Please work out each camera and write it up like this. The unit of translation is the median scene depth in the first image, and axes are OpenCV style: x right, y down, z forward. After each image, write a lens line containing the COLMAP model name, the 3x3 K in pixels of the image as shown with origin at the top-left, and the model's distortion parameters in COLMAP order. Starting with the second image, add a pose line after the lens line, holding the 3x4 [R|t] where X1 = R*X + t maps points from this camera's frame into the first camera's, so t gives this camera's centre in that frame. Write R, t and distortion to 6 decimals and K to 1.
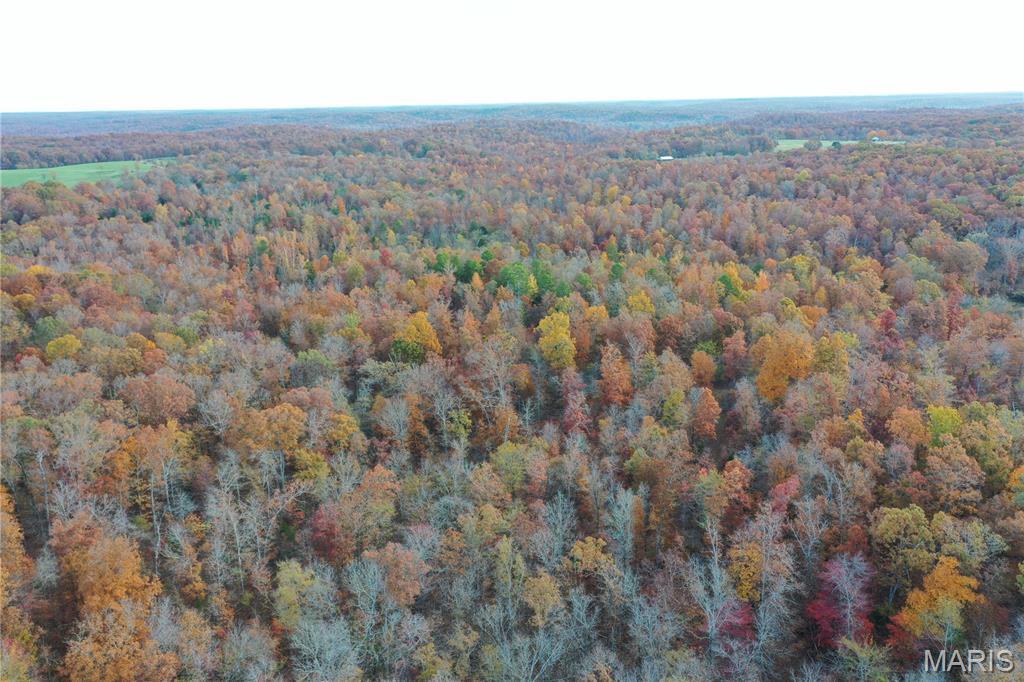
lens RADIAL K [[813.4, 0, 511.7], [0, 813.4, 341.1], [0, 0, 1]] dist [0.009959, -0.000385]
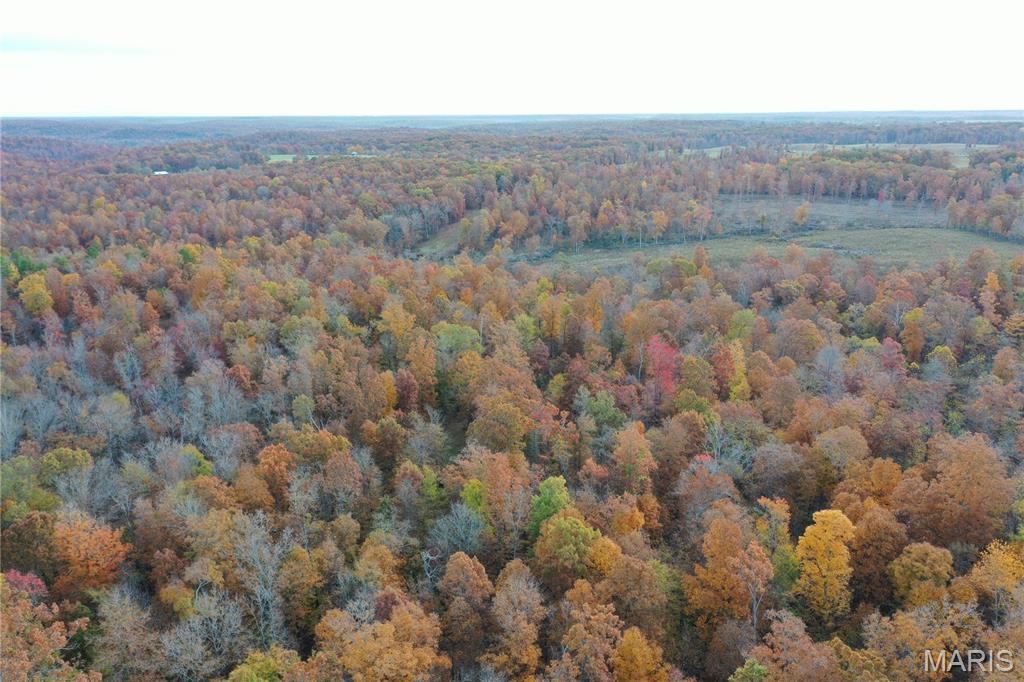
lens RADIAL K [[813.4, 0, 512.5], [0, 813.4, 341.1], [0, 0, 1]] dist [0.009959, -0.000385]
pose [[0.843746, -0.130076, 0.520742, 0.002308], [0.141098, 0.989820, 0.018629, 0.040446], [-0.517864, 0.057757, 0.853511, -0.133884]]
